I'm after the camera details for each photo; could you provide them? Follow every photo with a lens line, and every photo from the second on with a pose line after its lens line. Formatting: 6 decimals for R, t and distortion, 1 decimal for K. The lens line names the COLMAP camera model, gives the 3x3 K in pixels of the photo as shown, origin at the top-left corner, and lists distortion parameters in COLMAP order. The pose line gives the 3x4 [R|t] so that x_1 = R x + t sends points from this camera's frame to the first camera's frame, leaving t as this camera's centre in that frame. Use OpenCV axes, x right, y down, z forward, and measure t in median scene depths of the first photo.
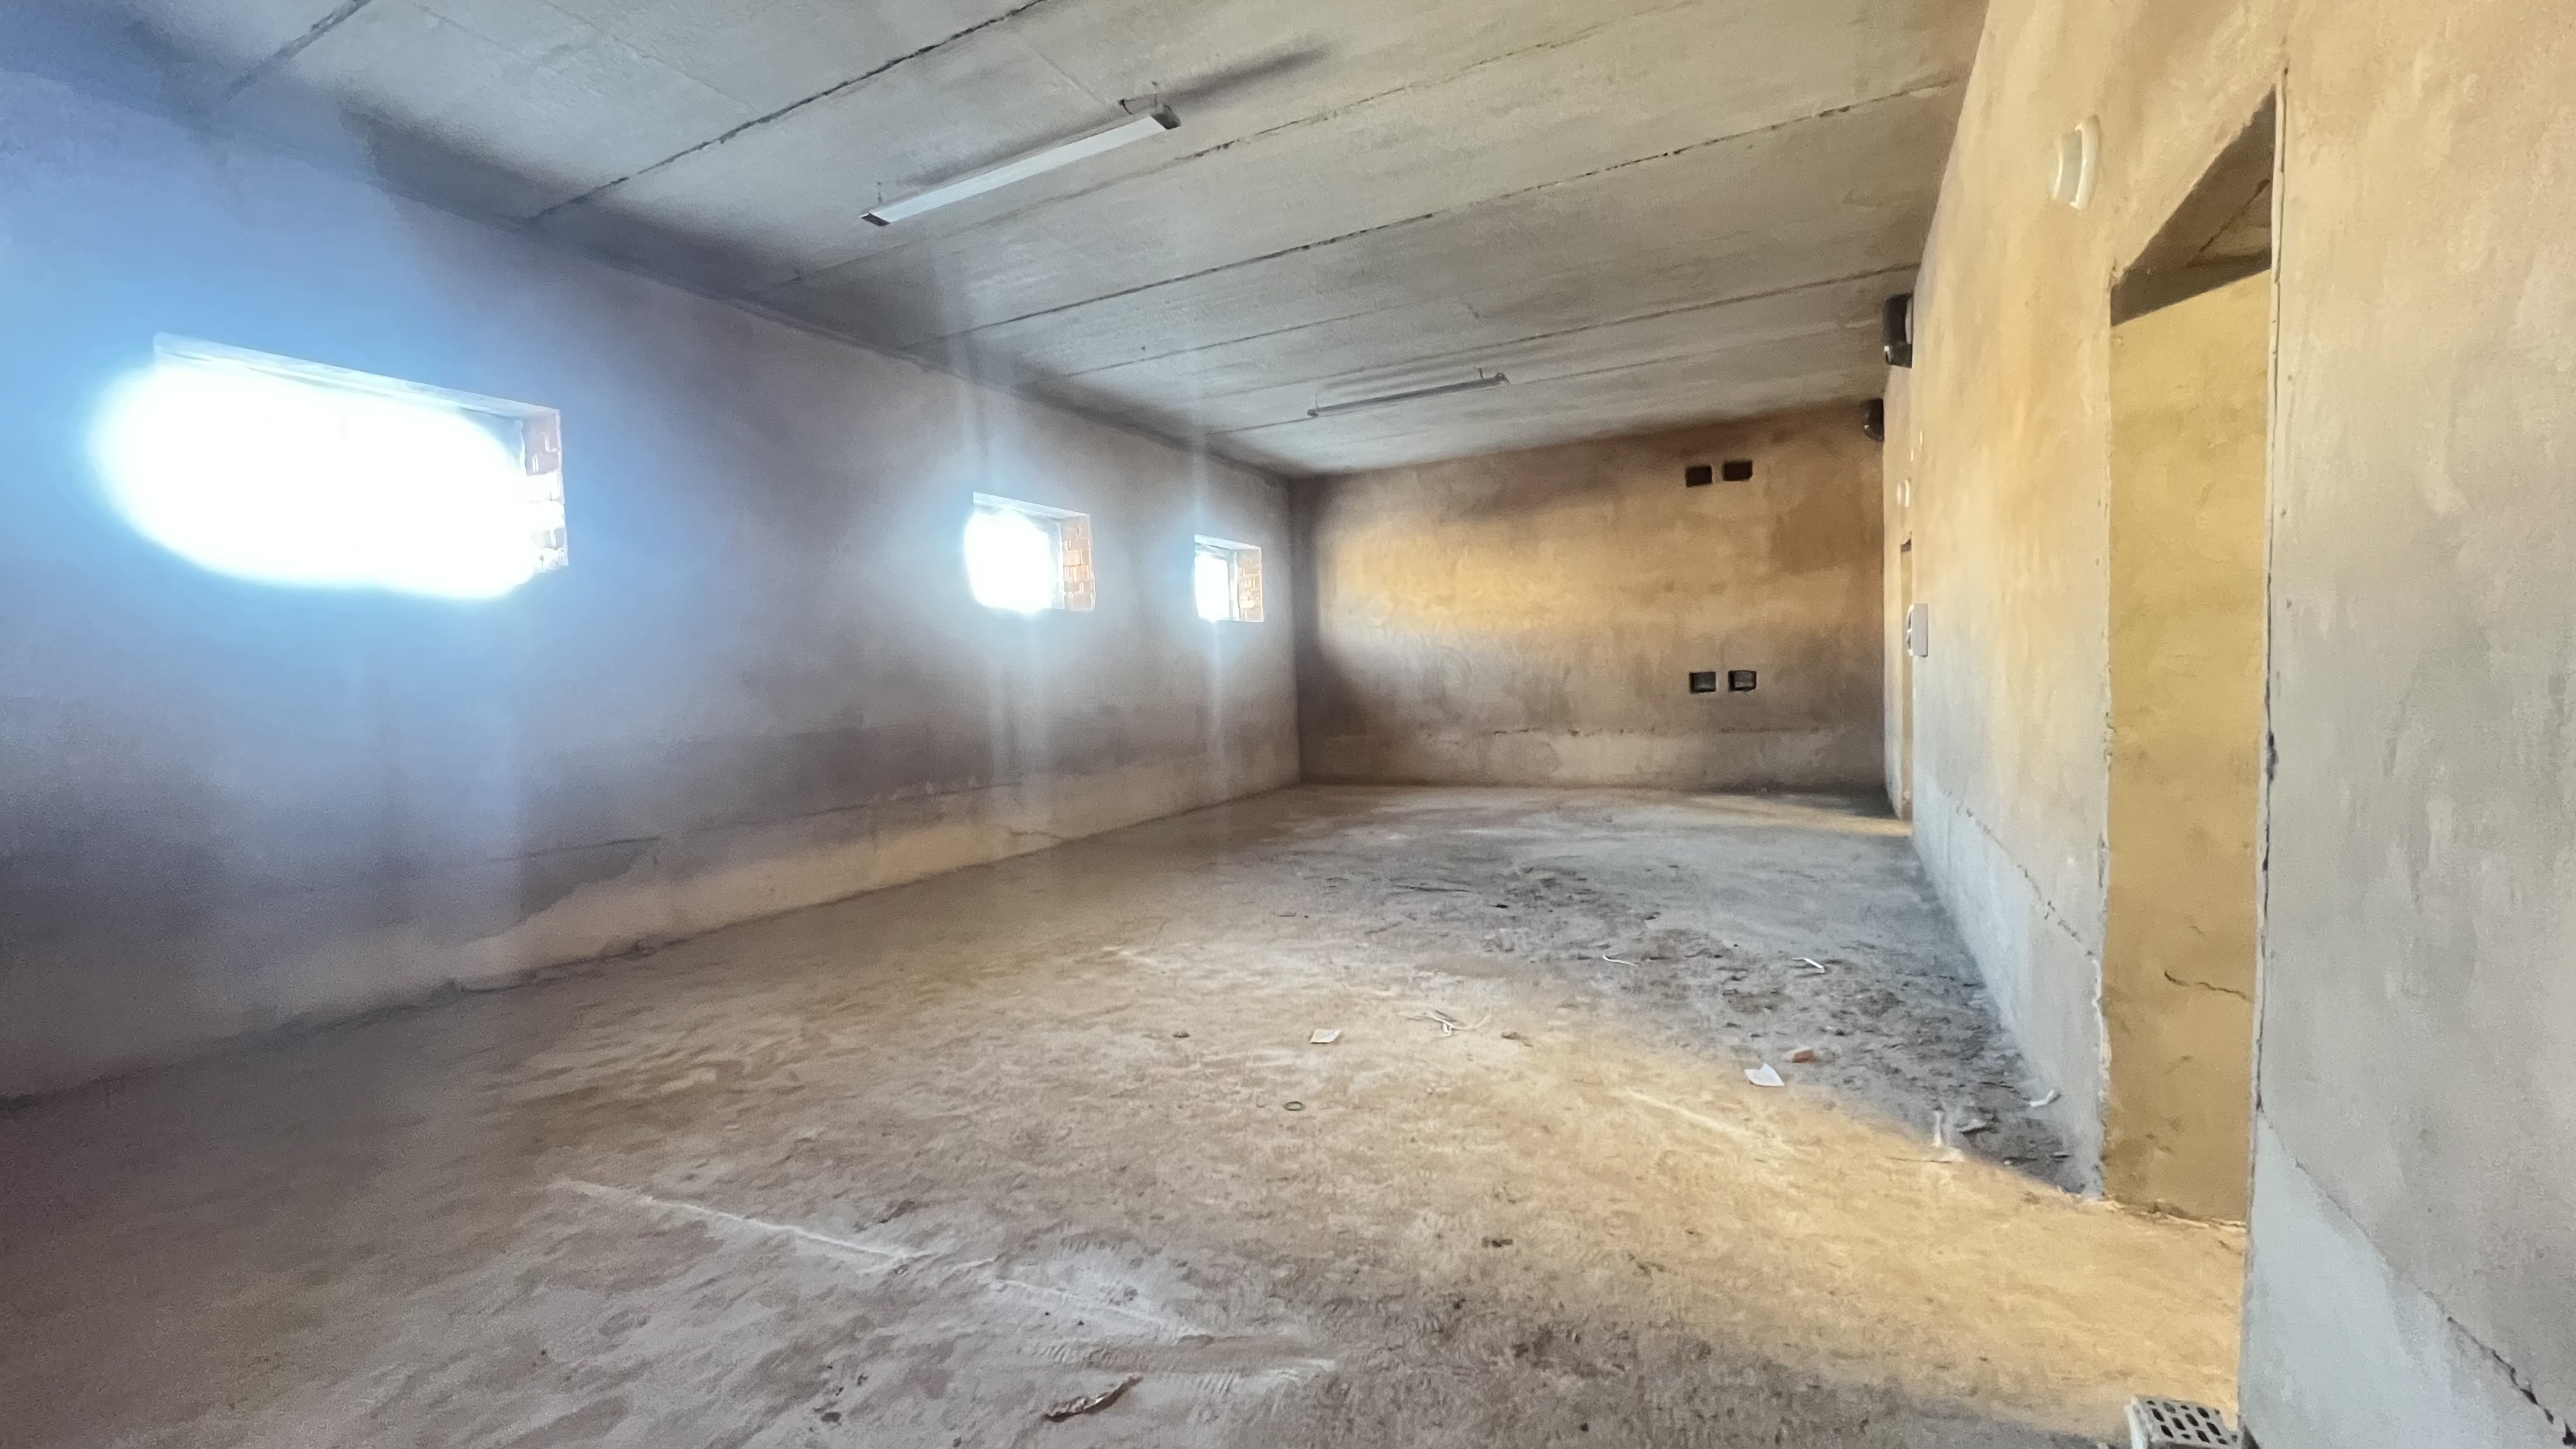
lens RADIAL K [[1029.1, 0, 1287.3], [0, 1029.1, 728.8], [0, 0, 1]] dist [-0.002910, 0.000416]
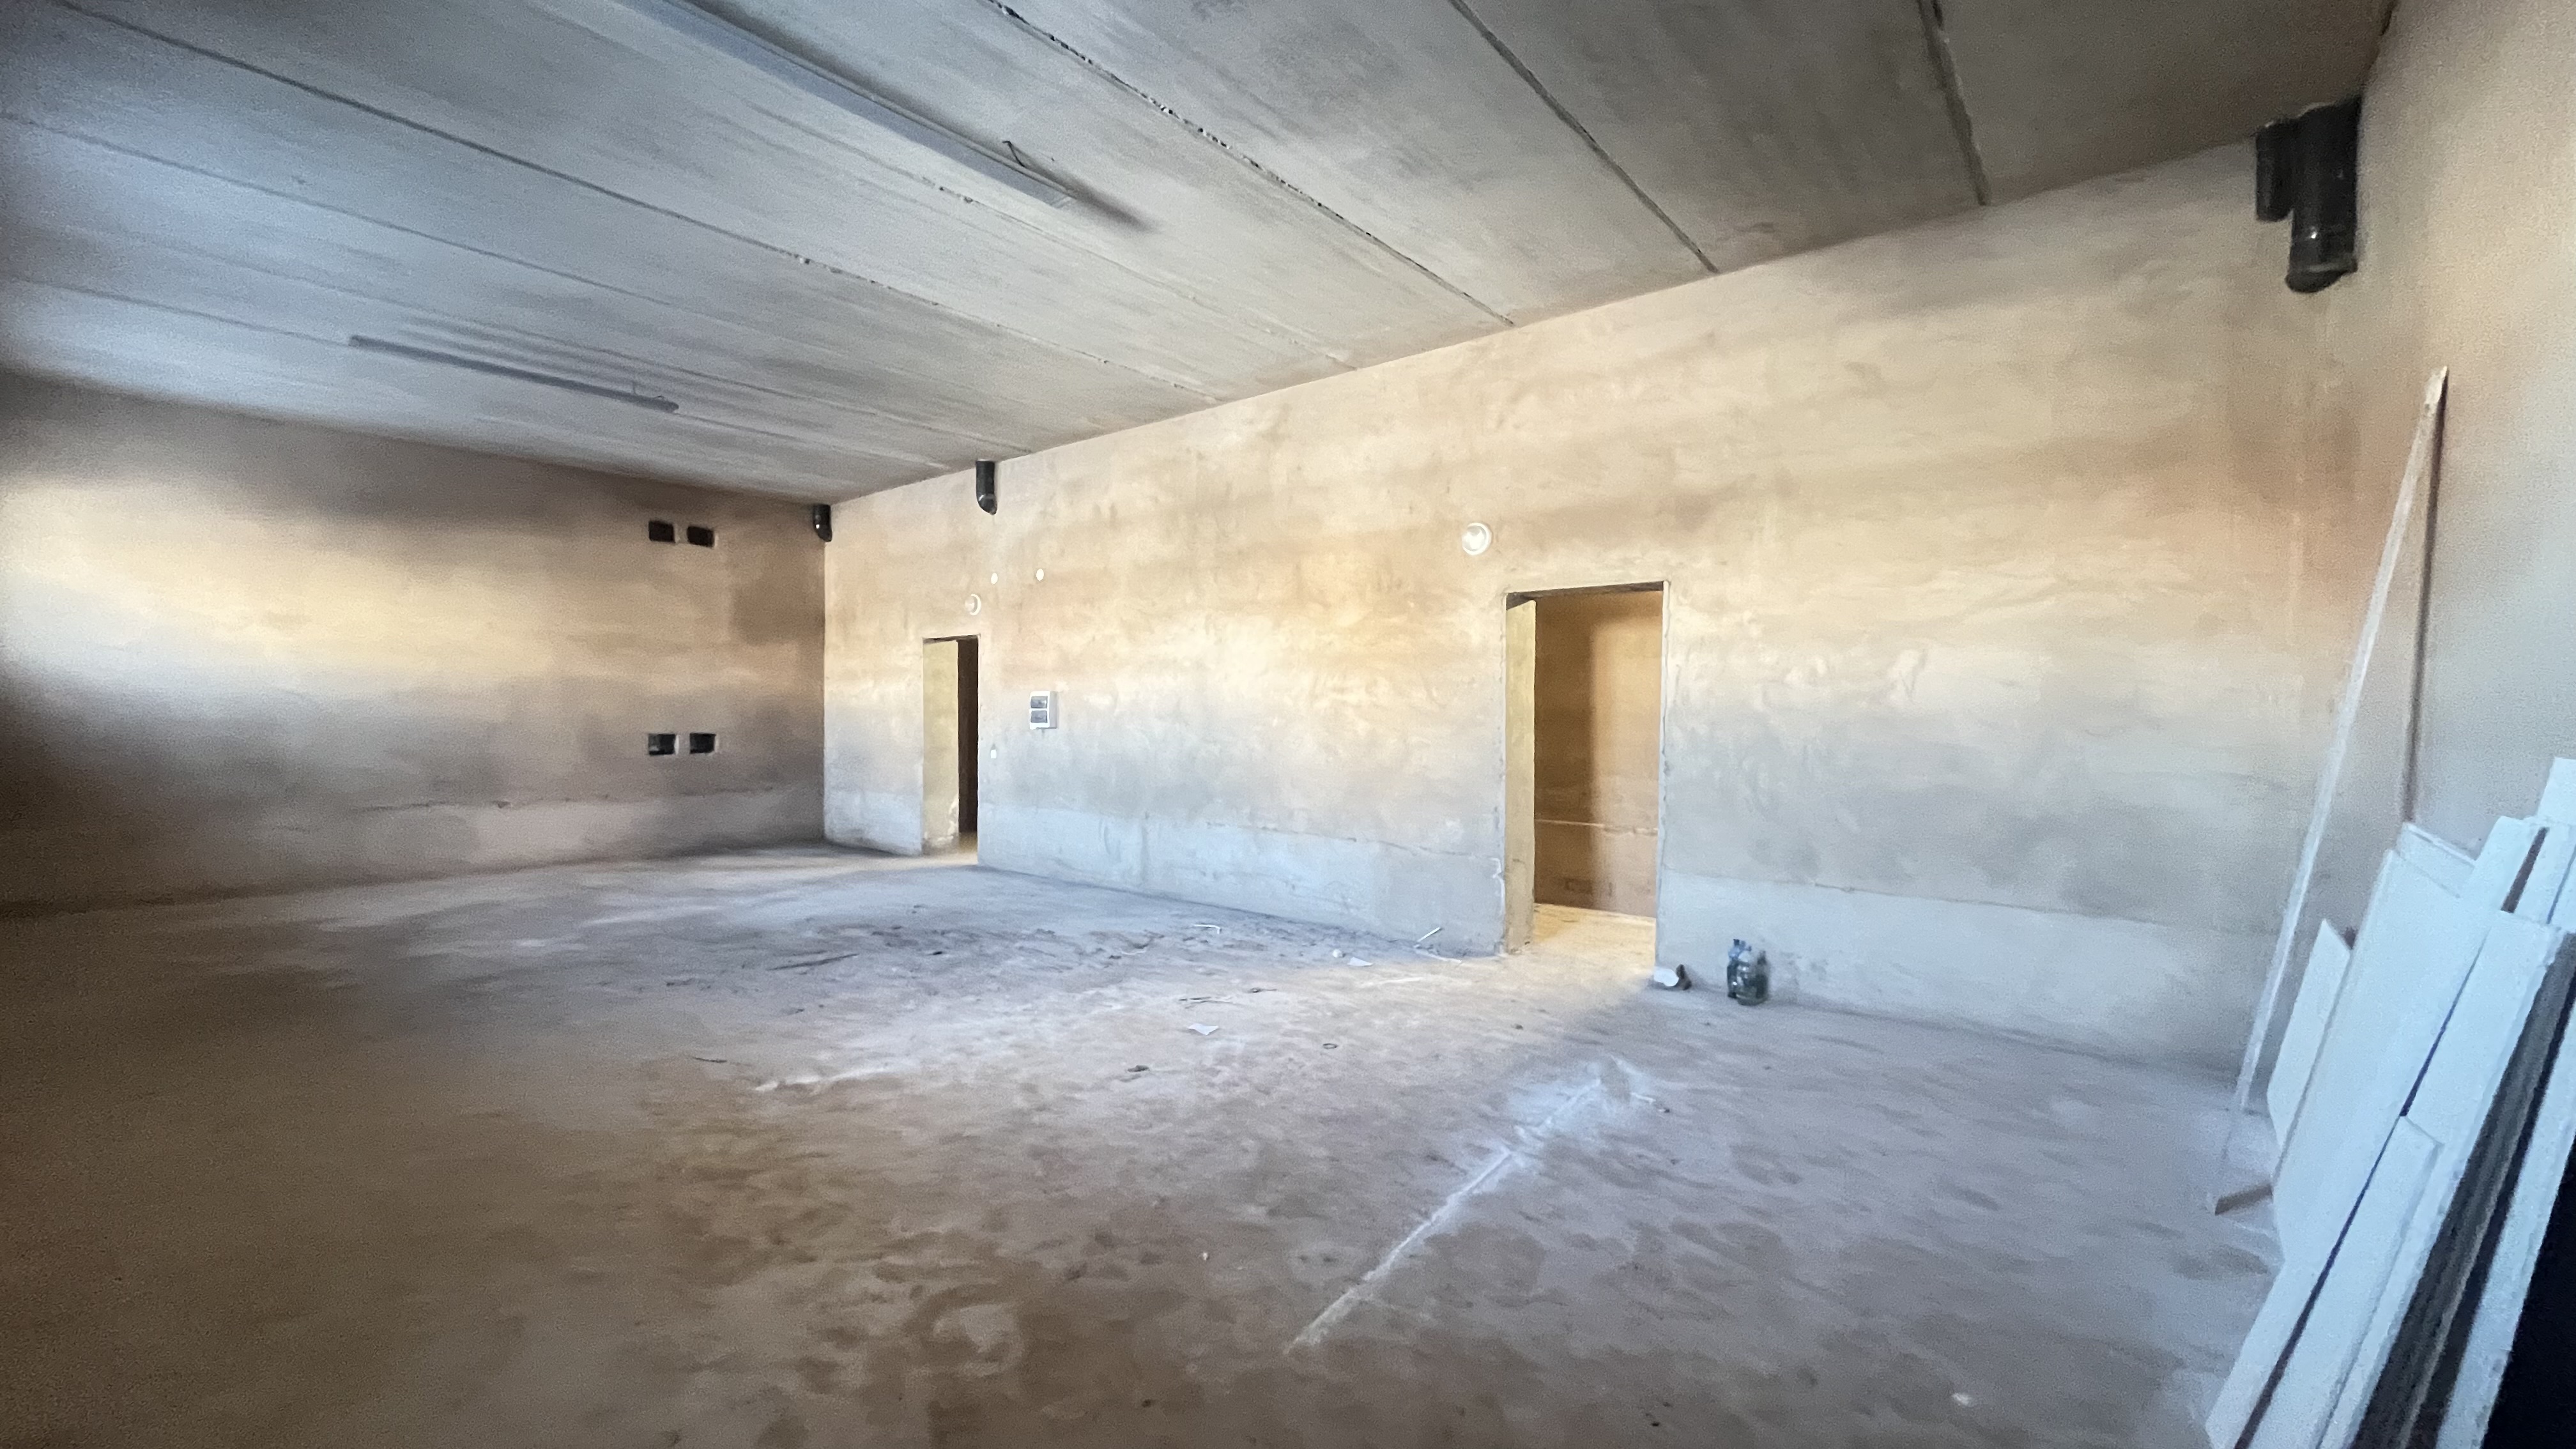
lens RADIAL K [[1029.1, 0, 1289.3], [0, 1029.1, 728.6], [0, 0, 1]] dist [-0.002910, 0.000416]
pose [[0.212349, 0.025745, 0.976855, -0.817524], [0.036568, 0.998743, -0.034271, -0.010627], [-0.976509, 0.042999, 0.211141, 0.438120]]
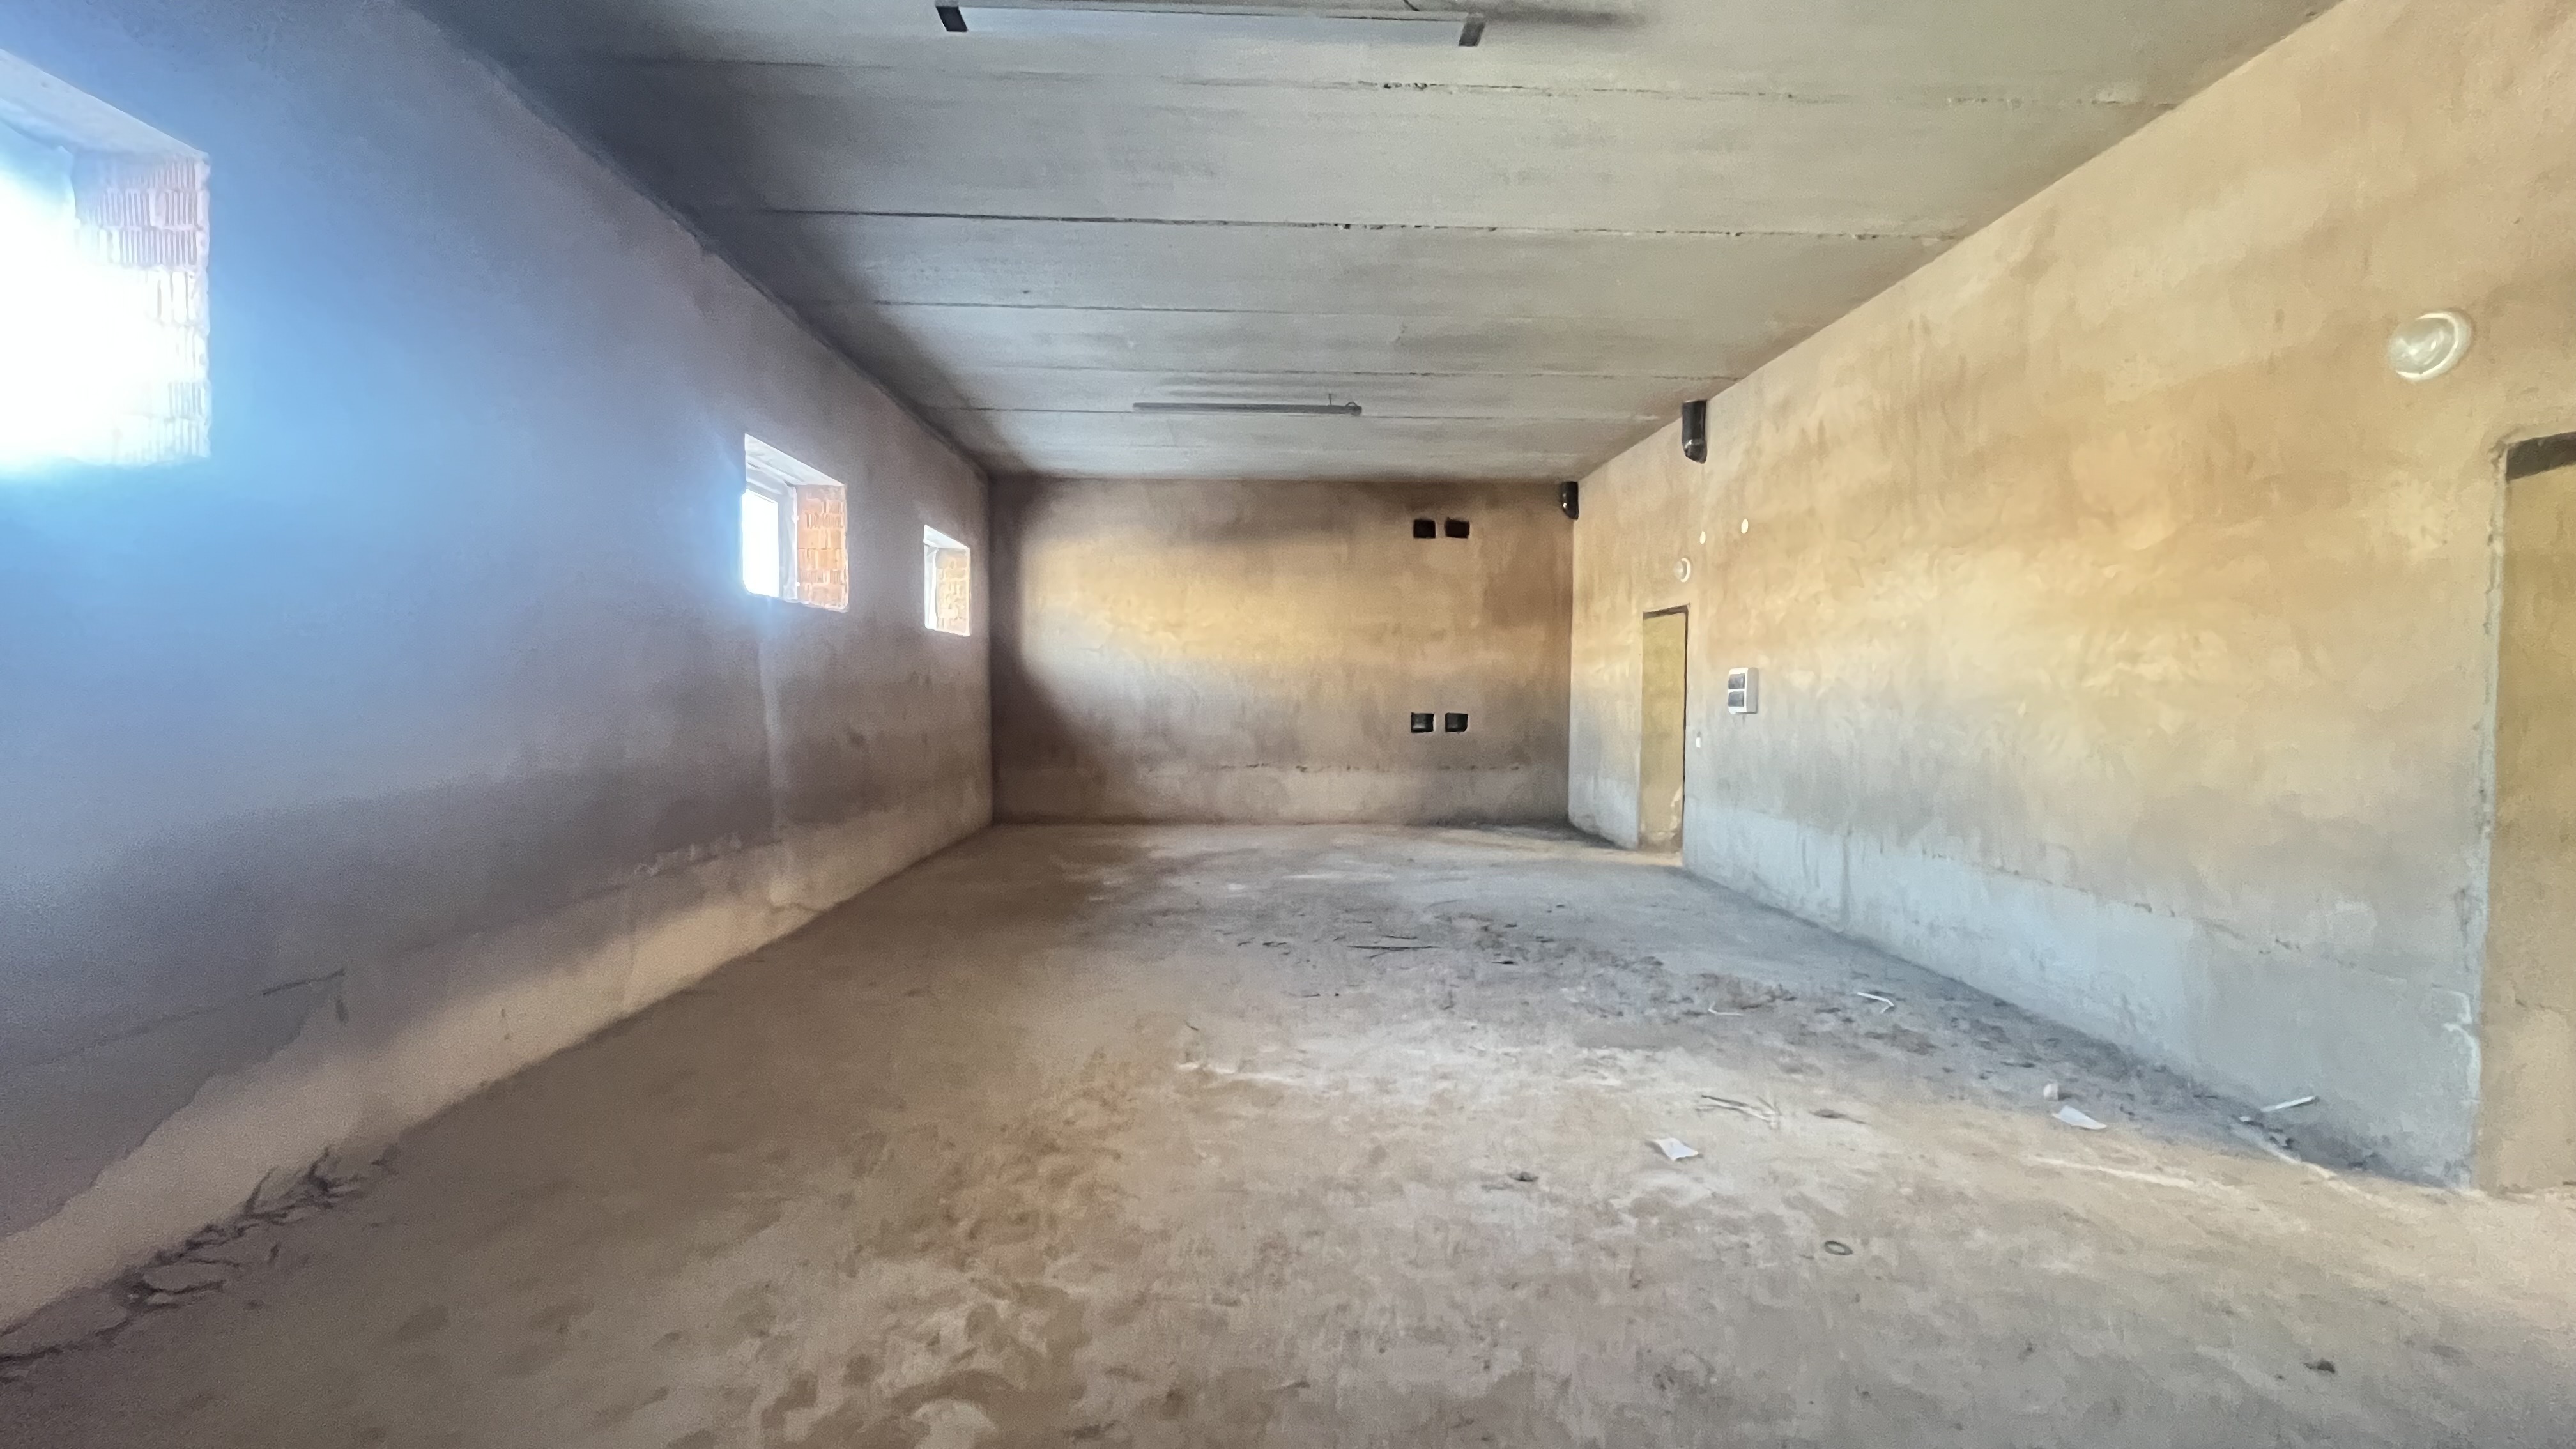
lens RADIAL K [[1029.1, 0, 1289.1], [0, 1029.1, 728.3], [0, 0, 1]] dist [-0.002910, 0.000416]
pose [[0.868638, 0.025414, 0.494795, -0.477847], [-0.013729, 0.999535, -0.027237, -0.016795], [-0.495257, 0.016866, 0.868583, 0.287482]]
